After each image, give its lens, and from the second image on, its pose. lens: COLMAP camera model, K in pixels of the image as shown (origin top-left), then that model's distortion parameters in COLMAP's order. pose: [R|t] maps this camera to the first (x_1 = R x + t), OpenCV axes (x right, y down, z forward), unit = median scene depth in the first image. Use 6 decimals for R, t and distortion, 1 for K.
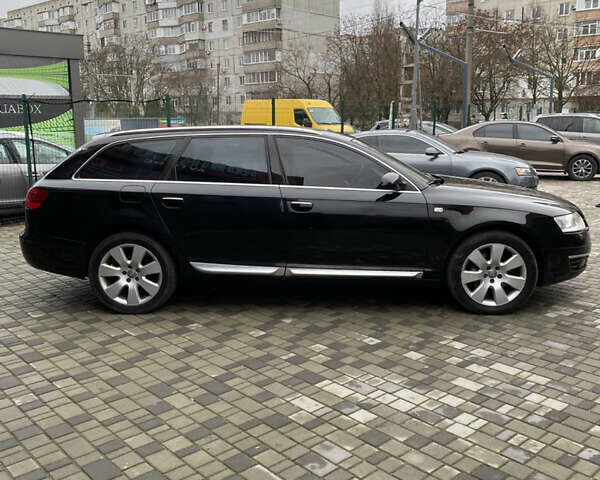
lens RADIAL K [[608.8, 0, 305.1], [0, 608.8, 235.7], [0, 0, 1]] dist [0.027074, 0.000000]
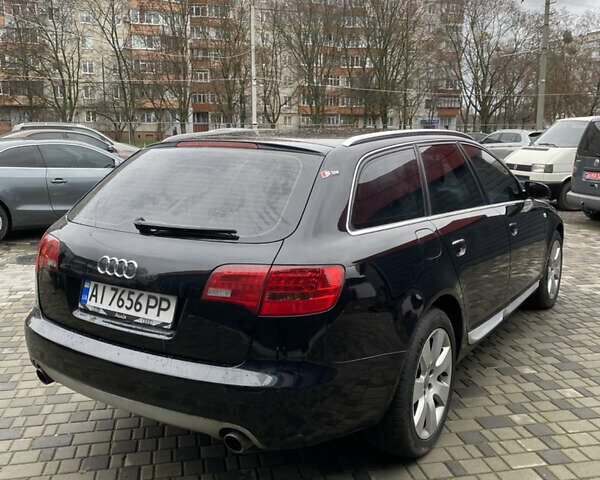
lens RADIAL K [[608.8, 0, 310.6], [0, 608.8, 232.3], [0, 0, 1]] dist [0.027074, 0.000000]
pose [[0.503976, -0.125686, 0.854524, -0.824809], [0.145728, 0.987546, 0.059305, -0.128648], [-0.851335, 0.094640, 0.516015, 0.787661]]
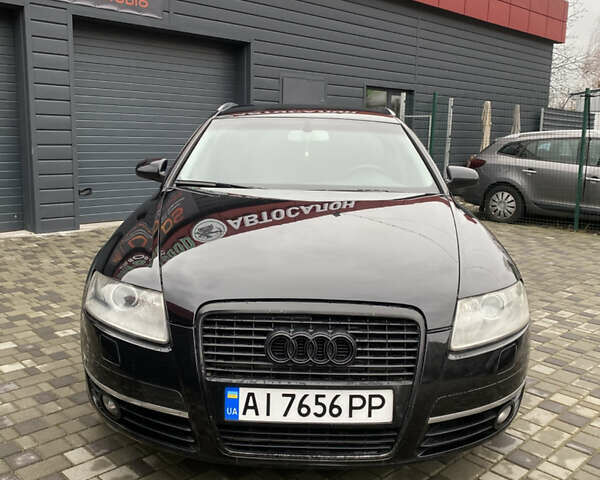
lens RADIAL K [[604.3, 0, 297.0], [0, 604.3, 237.4], [0, 0, 1]] dist [0.015404, 0.000000]
pose [[0.031170, 0.183523, -0.982521, 0.866442], [-0.206204, 0.963033, 0.173341, -0.169041], [0.978012, 0.197197, 0.067861, 1.102998]]
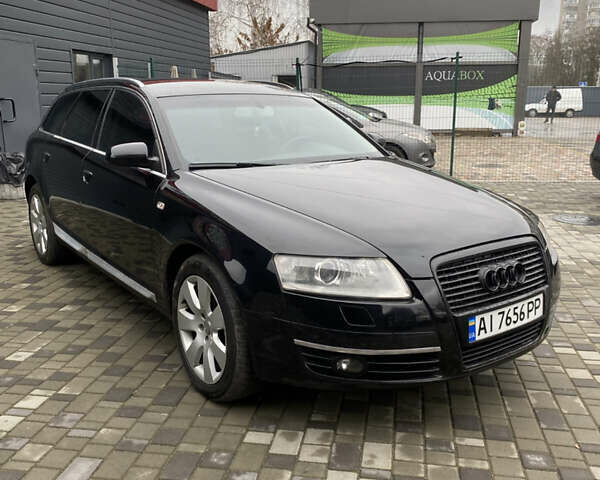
lens RADIAL K [[608.8, 0, 303.6], [0, 608.8, 236.4], [0, 0, 1]] dist [0.027074, 0.000000]
pose [[0.618355, 0.185436, -0.763708, 0.790671], [-0.148933, 0.981805, 0.117805, -0.106471], [0.771658, 0.040896, 0.634722, 0.688925]]
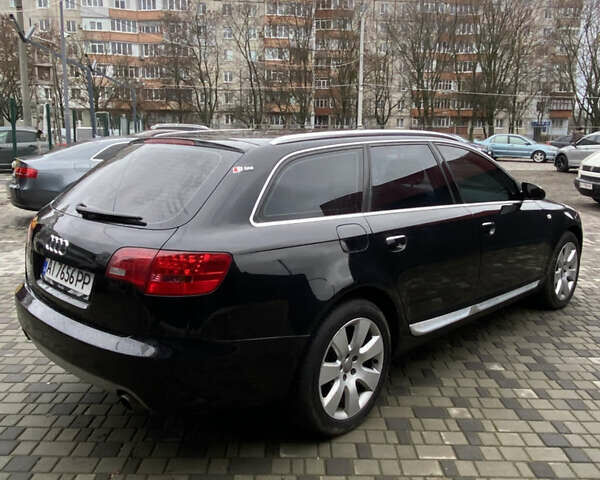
lens RADIAL K [[546.1, 0, 306.2], [0, 546.1, 234.4], [0, 0, 1]] dist [0.038733, 0.000000]
pose [[0.674445, -0.115971, 0.729160, -0.707883], [0.114501, 0.992068, 0.051876, -0.104864], [-0.729392, 0.048502, 0.682374, 0.651823]]
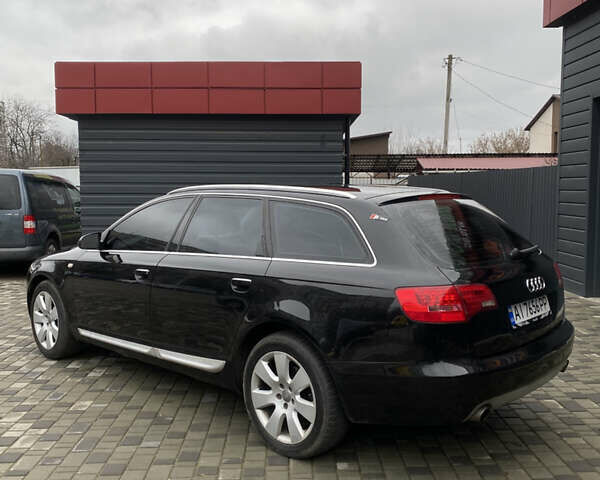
lens RADIAL K [[608.8, 0, 300.9], [0, 608.8, 242.8], [0, 0, 1]] dist [0.027074, 0.000000]
pose [[-0.752228, -0.050615, 0.656956, -0.737421], [0.130078, 0.966016, 0.223368, -0.323321], [-0.645935, 0.253479, -0.720081, 1.811285]]
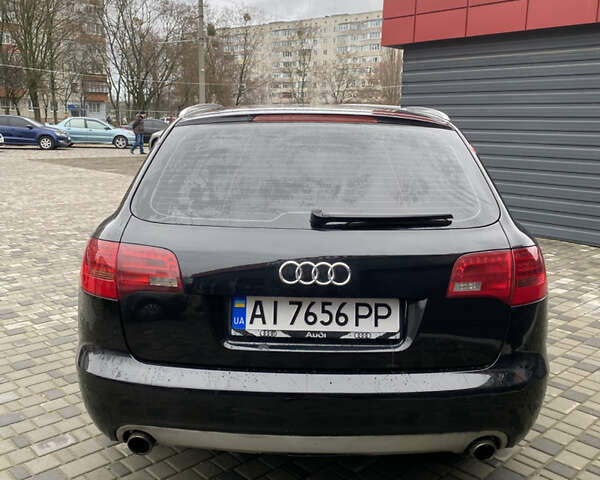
lens RADIAL K [[608.8, 0, 296.3], [0, 608.8, 237.9], [0, 0, 1]] dist [0.027074, 0.000000]
pose [[-0.019638, -0.173908, 0.984566, -0.857903], [0.165830, 0.970550, 0.174739, -0.183699], [-0.985959, 0.166702, 0.009780, 1.174760]]
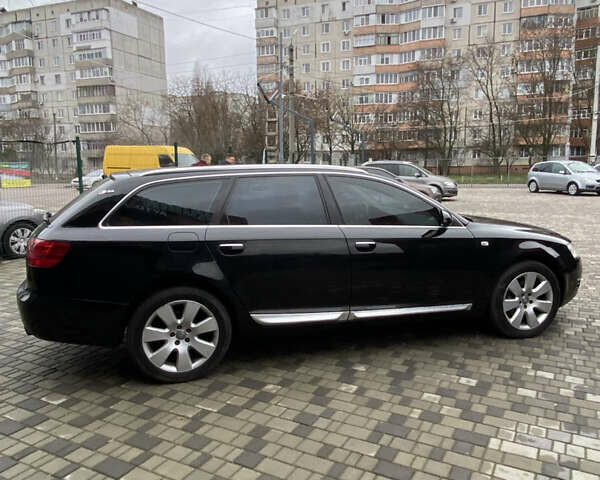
lens RADIAL K [[499.8, 0, 307.2], [0, 499.8, 236.2], [0, 0, 1]] dist [0.070673, -0.086578]
pose [[0.943748, -0.042575, 0.327914, -0.345755], [0.058807, 0.997478, -0.039741, -0.037705], [-0.325395, 0.056789, 0.943871, 0.269812]]
